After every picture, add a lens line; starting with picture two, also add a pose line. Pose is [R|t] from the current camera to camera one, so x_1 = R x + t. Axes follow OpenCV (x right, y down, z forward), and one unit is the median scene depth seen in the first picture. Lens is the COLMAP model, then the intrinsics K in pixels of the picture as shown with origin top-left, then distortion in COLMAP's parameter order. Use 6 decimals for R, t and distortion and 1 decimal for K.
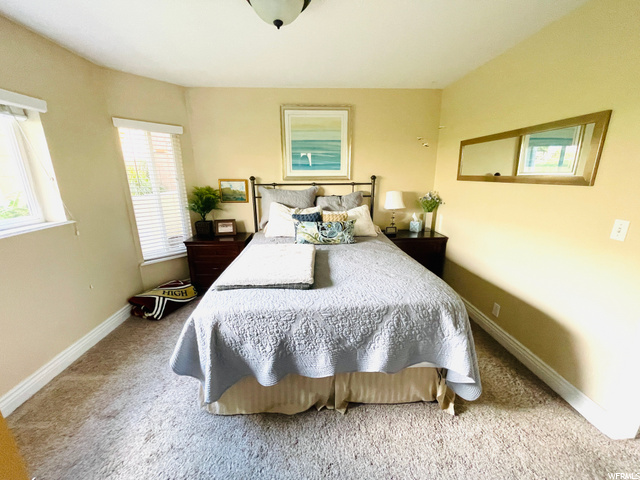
lens RADIAL K [[257.2, 0, 314.7], [0, 257.2, 242.4], [0, 0, 1]] dist [0.000034, 0.000223]
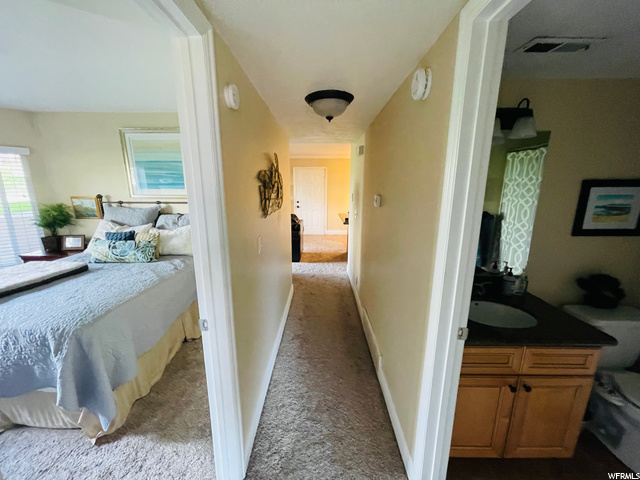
lens RADIAL K [[257.2, 0, 317.2], [0, 257.2, 242.8], [0, 0, 1]] dist [0.000034, 0.000223]
pose [[0.997583, 0.025800, -0.064511, 0.725438], [-0.028719, 0.998586, -0.044738, -0.038694], [0.063266, 0.046482, 0.996914, 0.020814]]
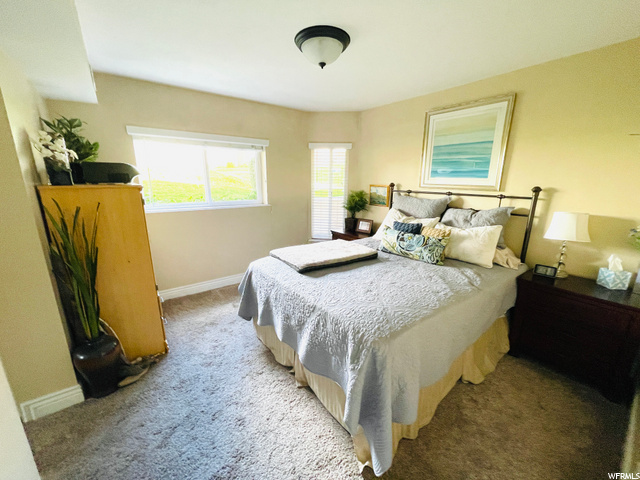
lens RADIAL K [[257.2, 0, 318.2], [0, 257.2, 240.5], [0, 0, 1]] dist [0.000034, 0.000223]
pose [[0.566791, 0.204811, -0.797997, 0.490850], [-0.227296, 0.969888, 0.087488, -0.049491], [0.791887, 0.131794, 0.596277, 0.152152]]
